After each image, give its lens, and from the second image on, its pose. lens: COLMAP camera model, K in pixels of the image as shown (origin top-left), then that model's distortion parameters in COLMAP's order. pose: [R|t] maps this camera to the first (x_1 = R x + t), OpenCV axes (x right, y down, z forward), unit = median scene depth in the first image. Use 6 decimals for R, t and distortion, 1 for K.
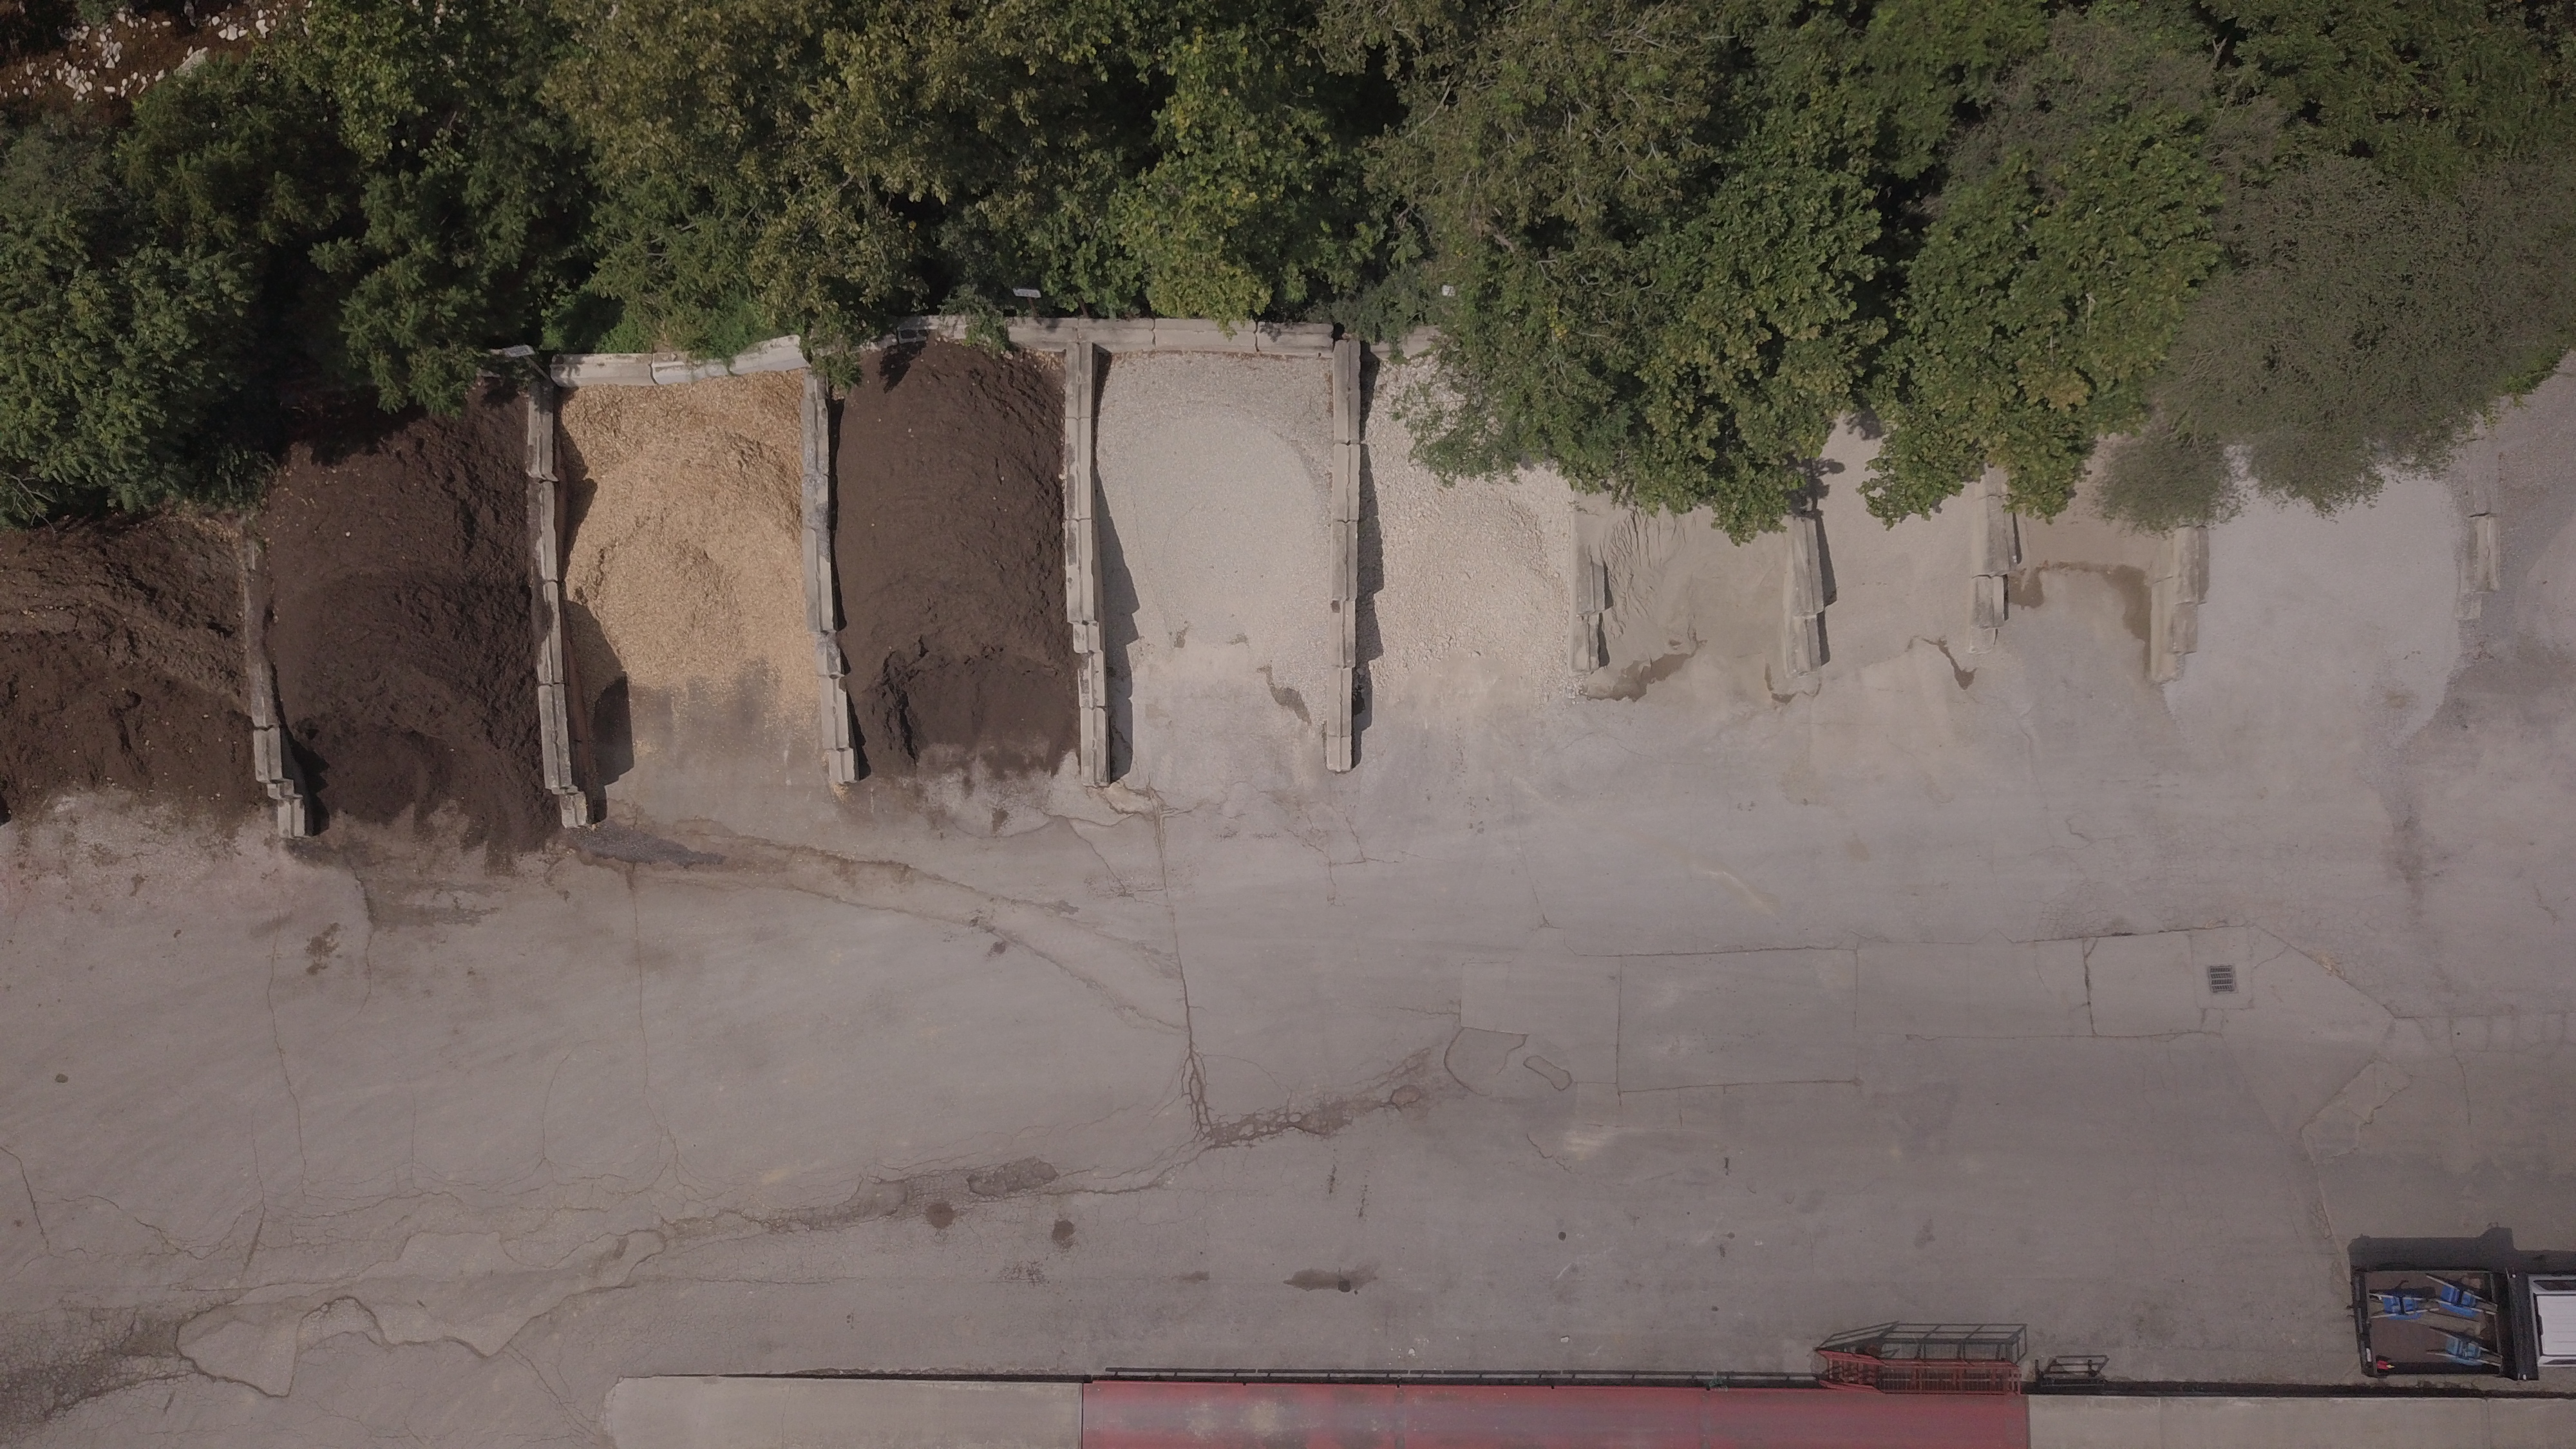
lens RADIAL K [[1981.1, 0, 1278.7], [0, 1981.1, 707.2], [0, 0, 1]] dist [-0.003816, 0.006317]
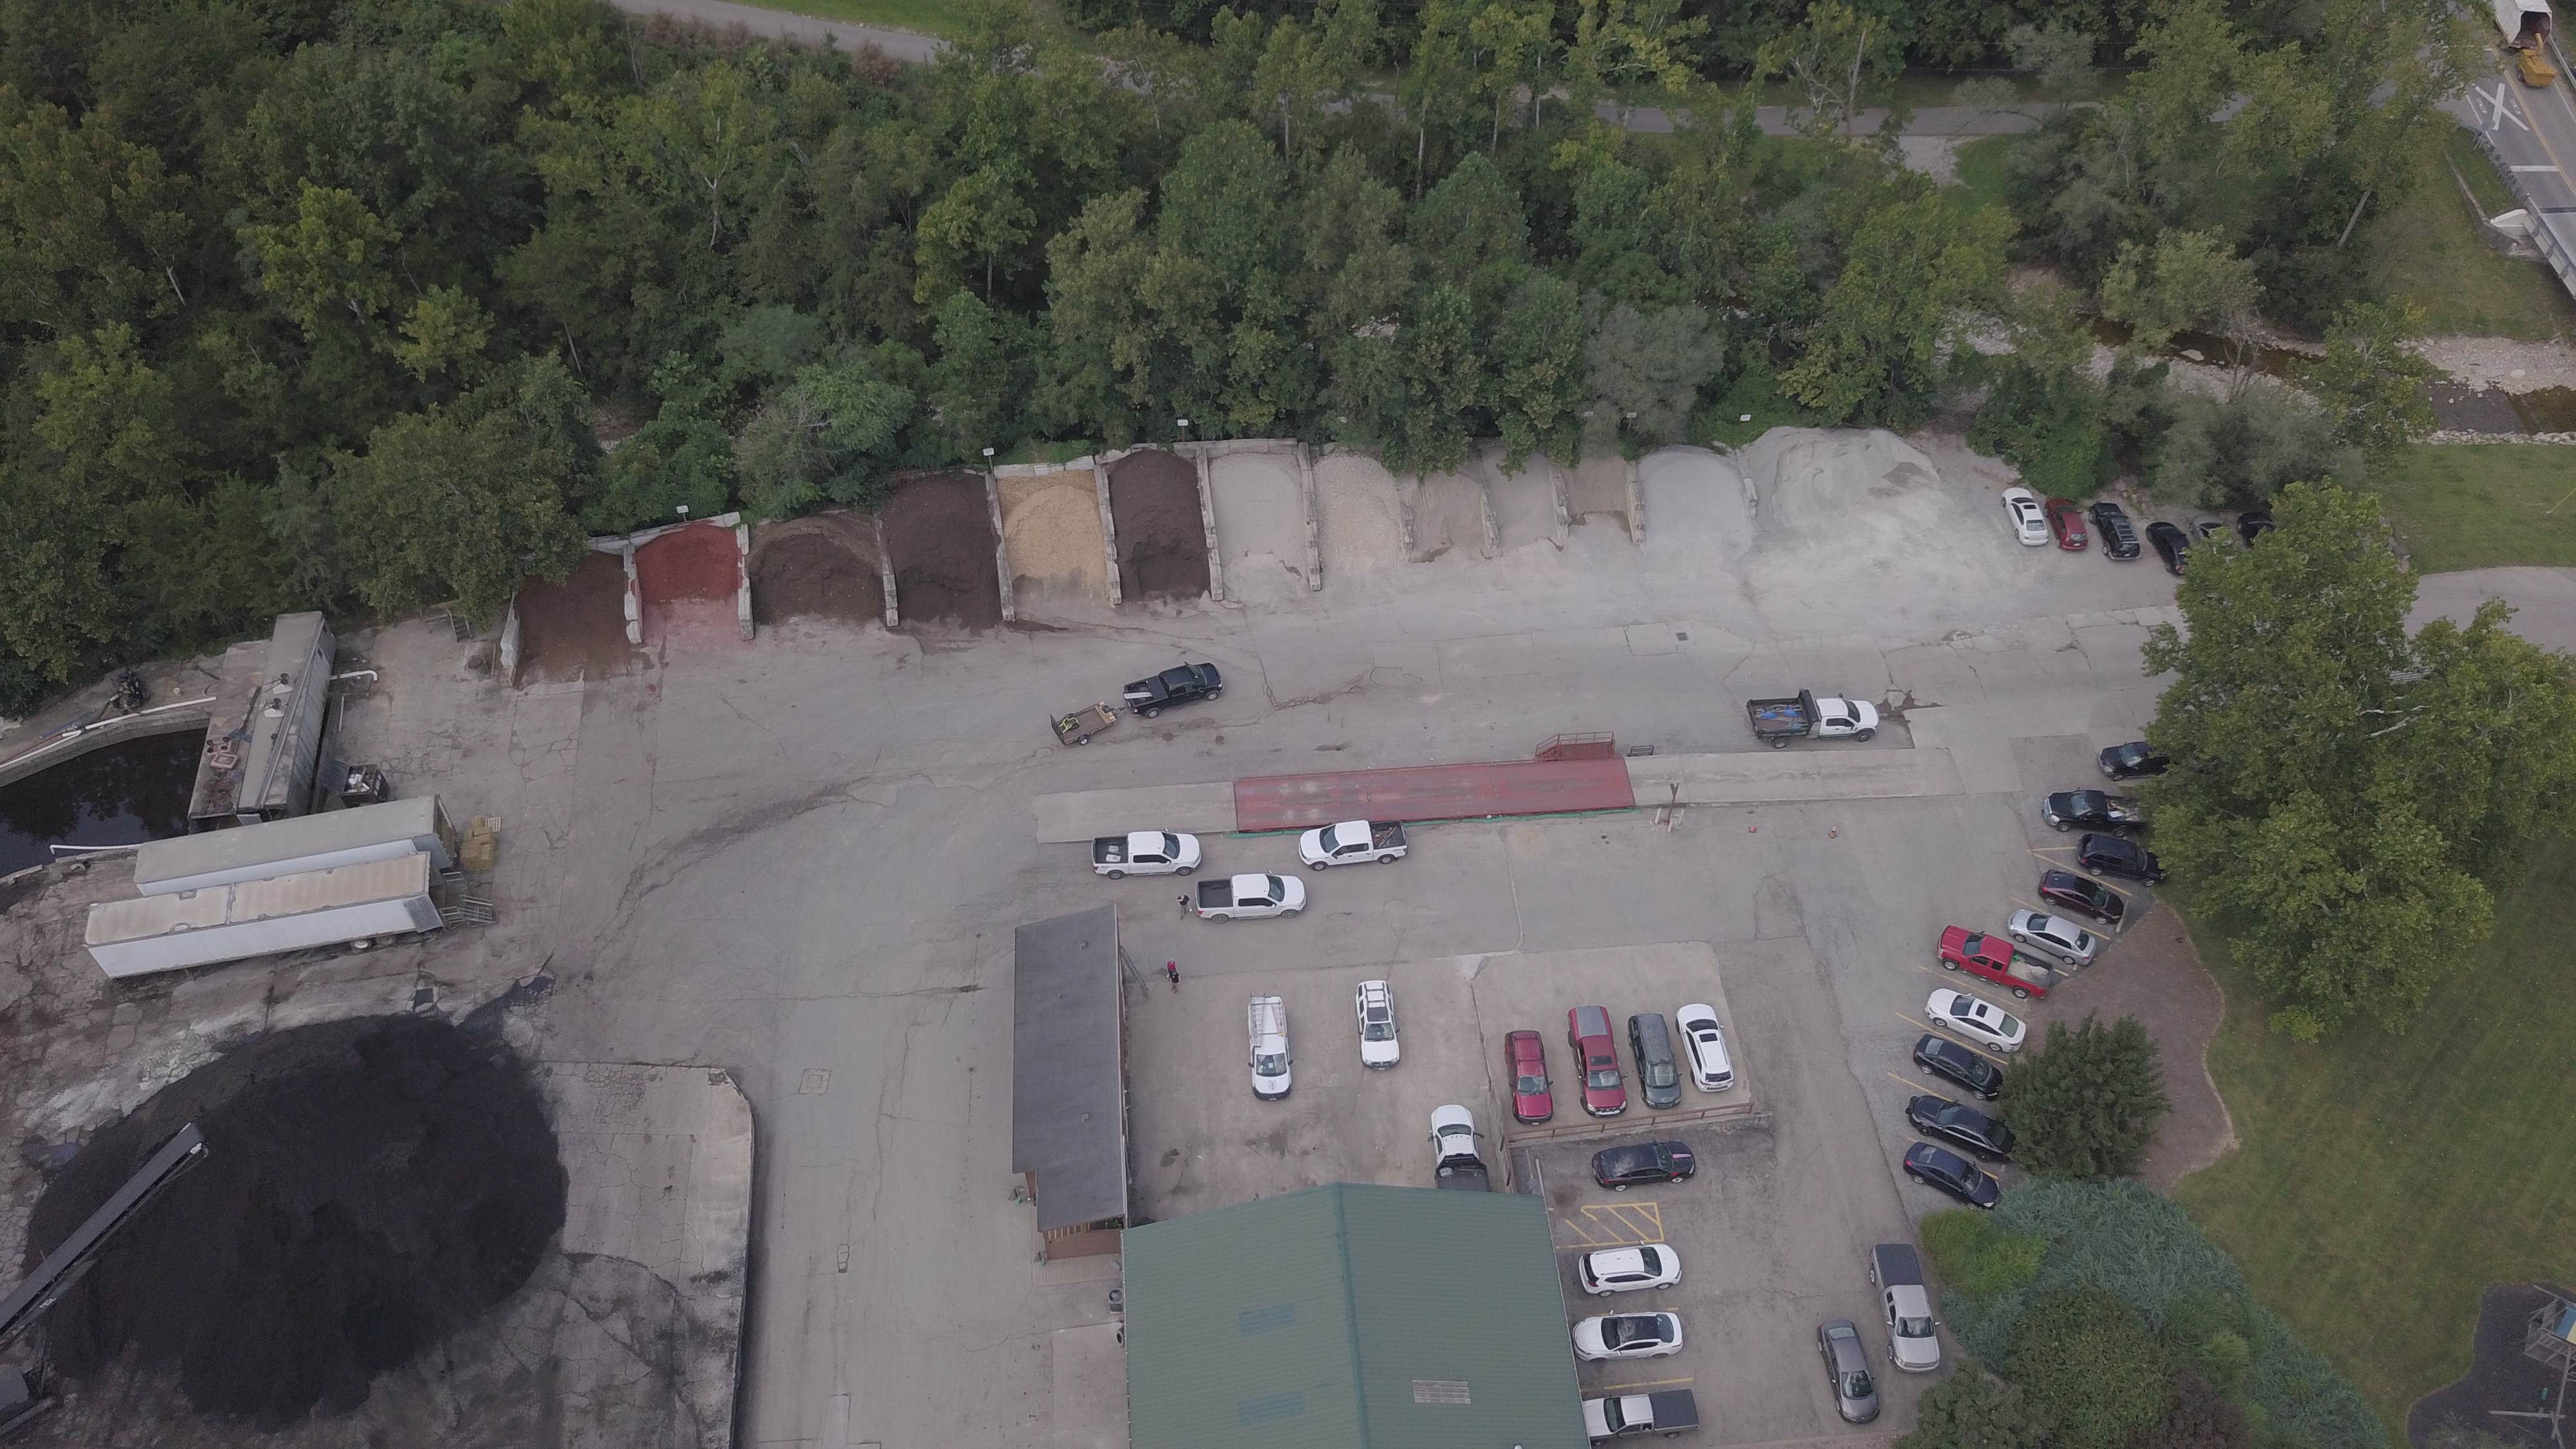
lens RADIAL K [[1981.1, 0, 1278.7], [0, 1981.1, 707.2], [0, 0, 1]] dist [-0.003816, 0.006317]
pose [[0.995602, -0.054744, 0.076028, -0.215474], [0.086350, 0.851007, -0.518006, 1.456952], [-0.036343, 0.522293, 0.851992, -1.035985]]
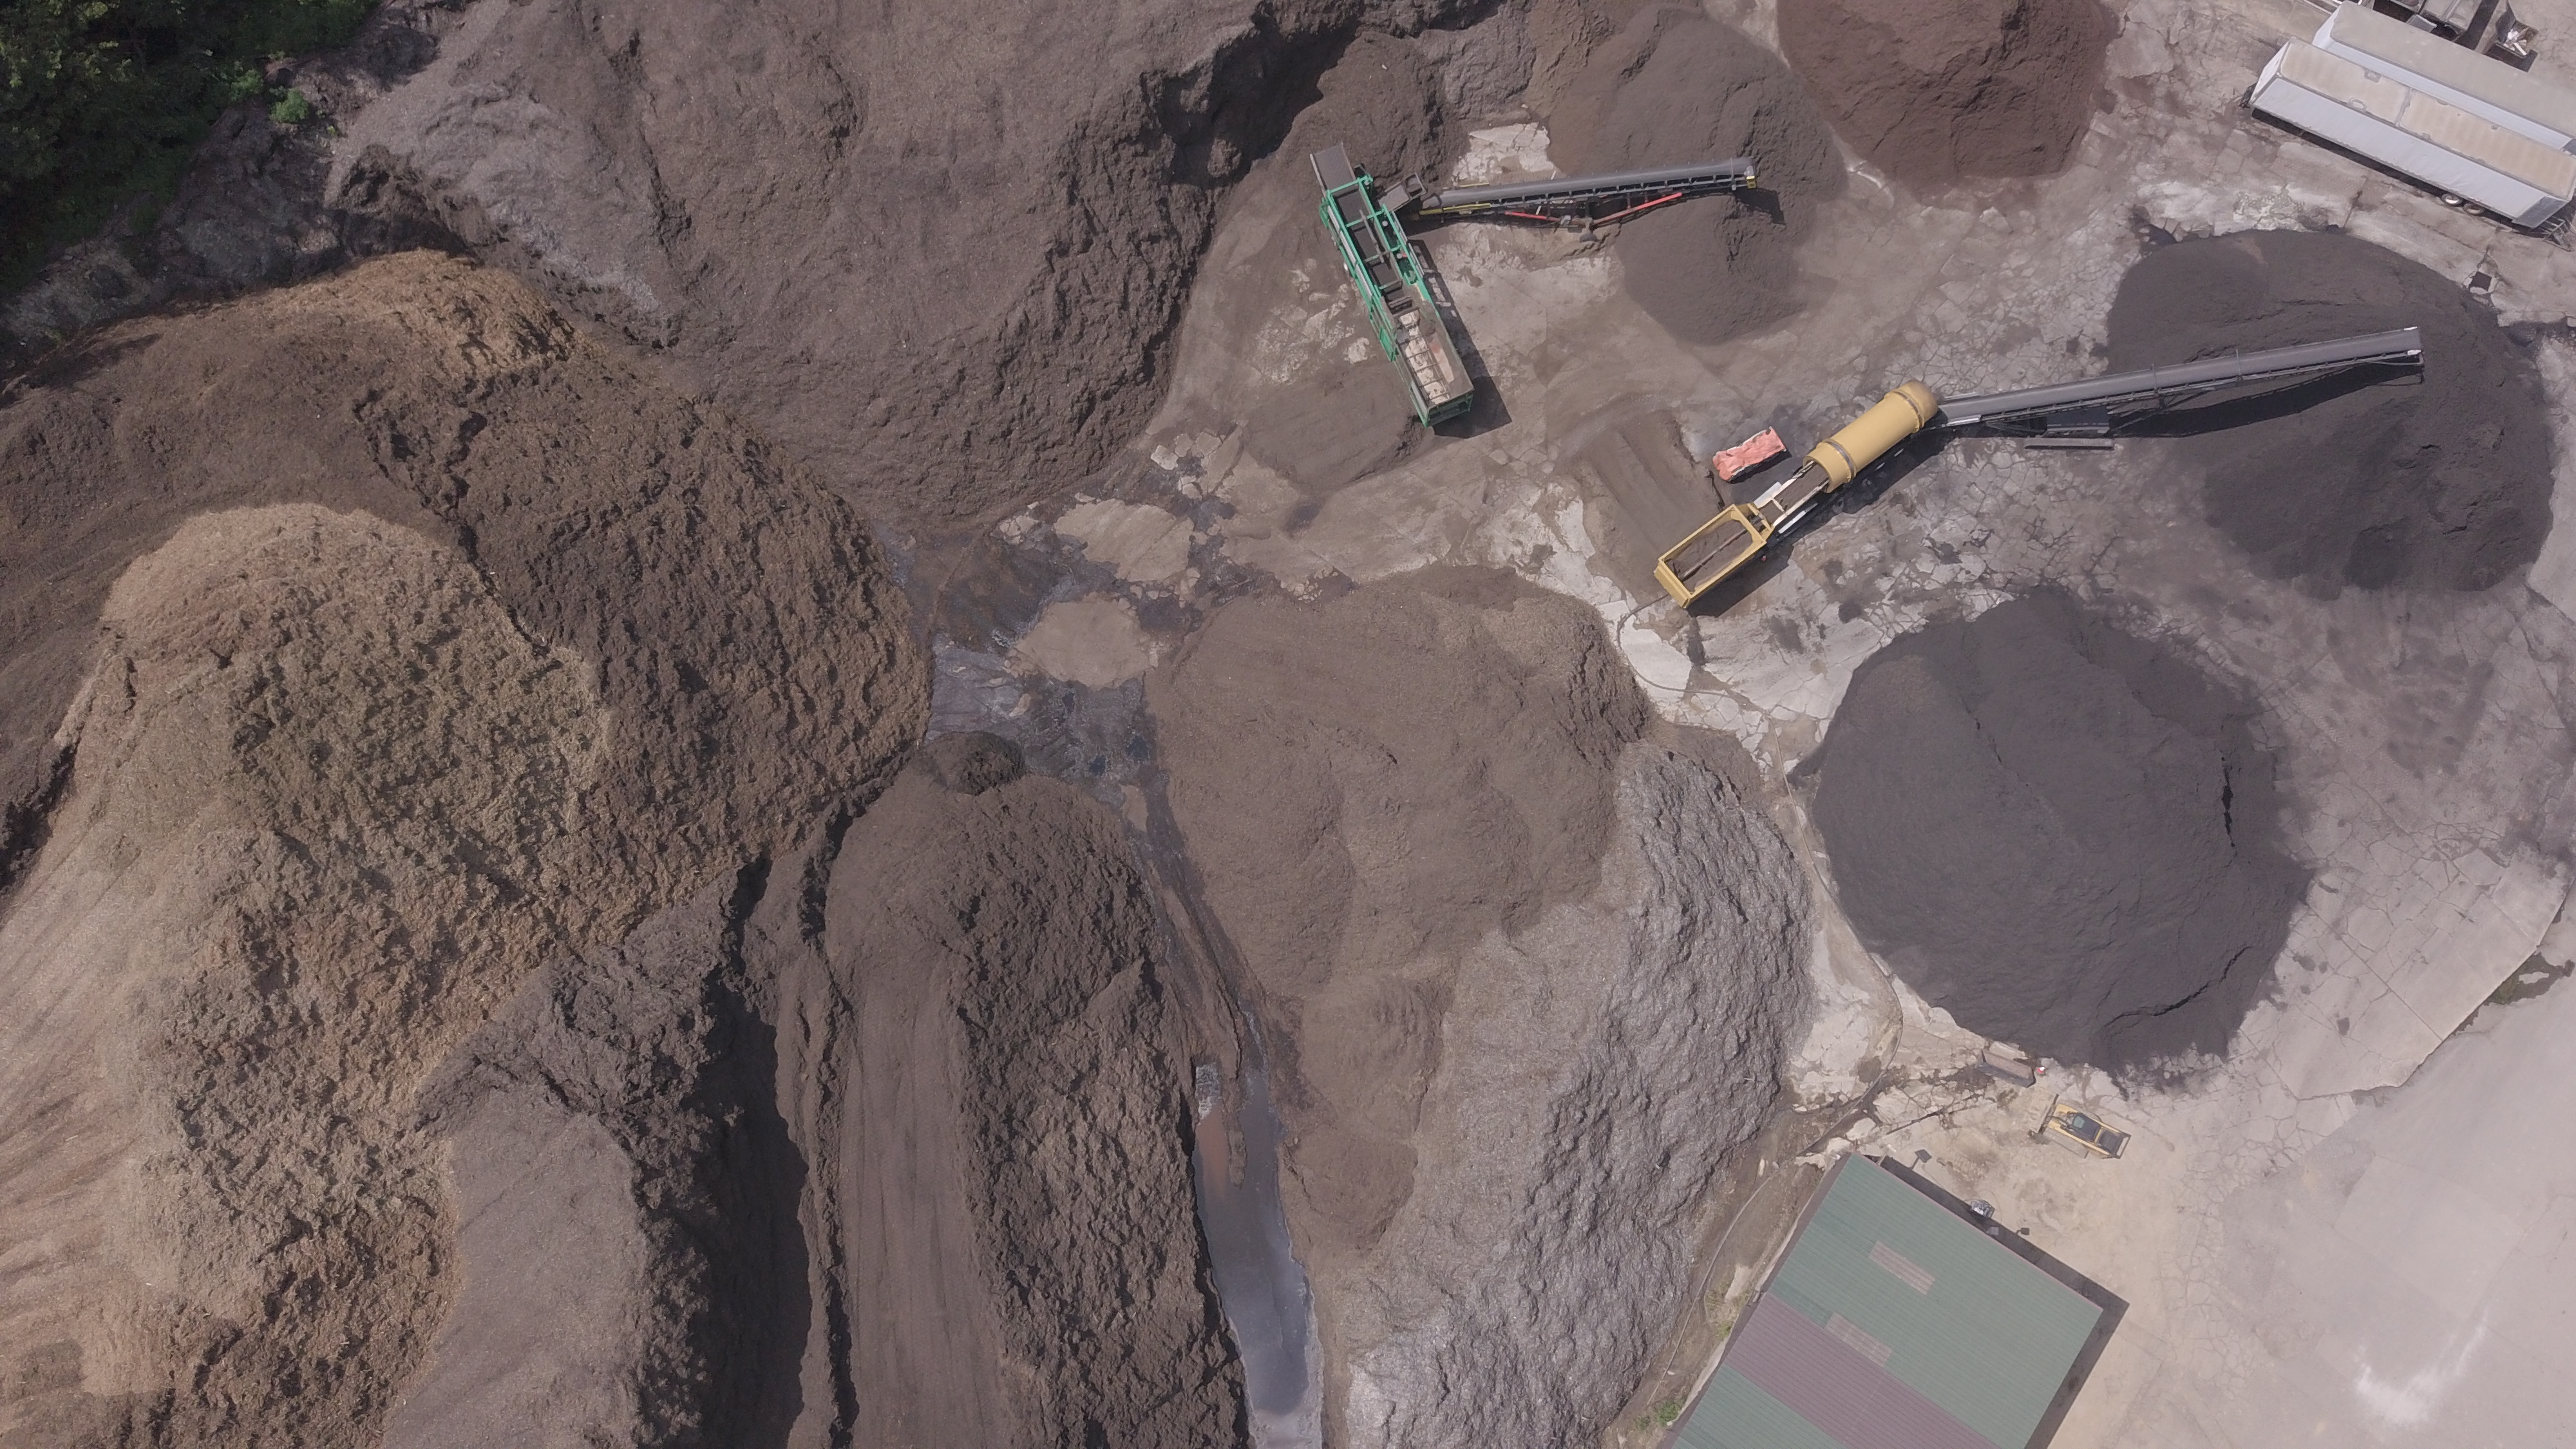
lens RADIAL K [[1981.1, 0, 1278.7], [0, 1981.1, 707.2], [0, 0, 1]] dist [-0.003816, 0.006317]
pose [[0.819270, 0.552200, -0.154504, -1.469798], [-0.566337, 0.821425, -0.067258, 1.859562], [0.089774, 0.142604, 0.985700, -1.299018]]
